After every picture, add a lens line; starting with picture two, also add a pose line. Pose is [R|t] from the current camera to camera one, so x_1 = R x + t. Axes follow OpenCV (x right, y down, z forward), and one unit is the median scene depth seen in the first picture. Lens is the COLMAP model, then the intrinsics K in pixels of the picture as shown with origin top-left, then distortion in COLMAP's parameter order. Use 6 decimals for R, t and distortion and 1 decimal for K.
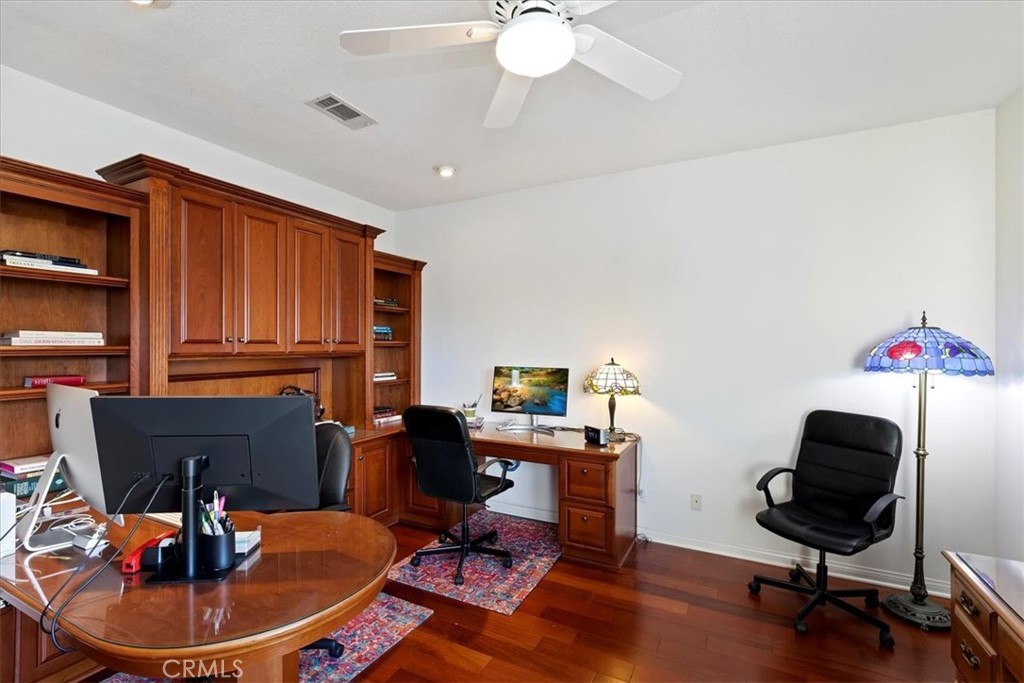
lens RADIAL K [[453.6, 0, 510.2], [0, 453.6, 344.0], [0, 0, 1]] dist [0.001698, 0.000329]
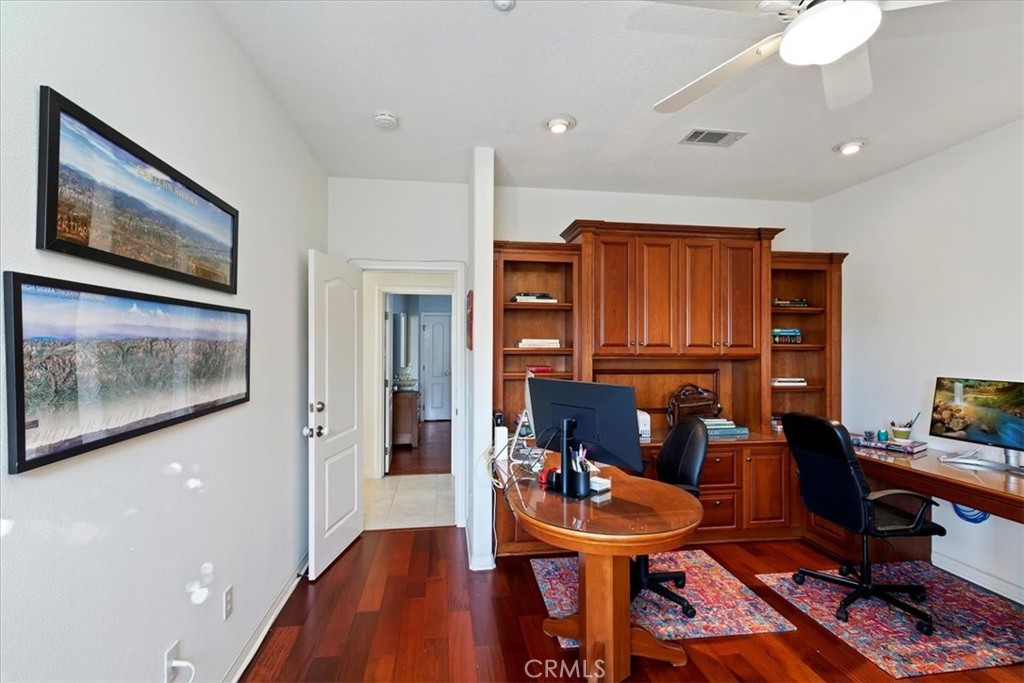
lens RADIAL K [[453.6, 0, 510.2], [0, 453.6, 344.0], [0, 0, 1]] dist [0.001698, 0.000329]
pose [[0.591690, -0.003064, -0.806159, 0.199173], [-0.002182, 0.999983, -0.005402, -0.000718], [0.806162, 0.004956, 0.591674, -0.040891]]
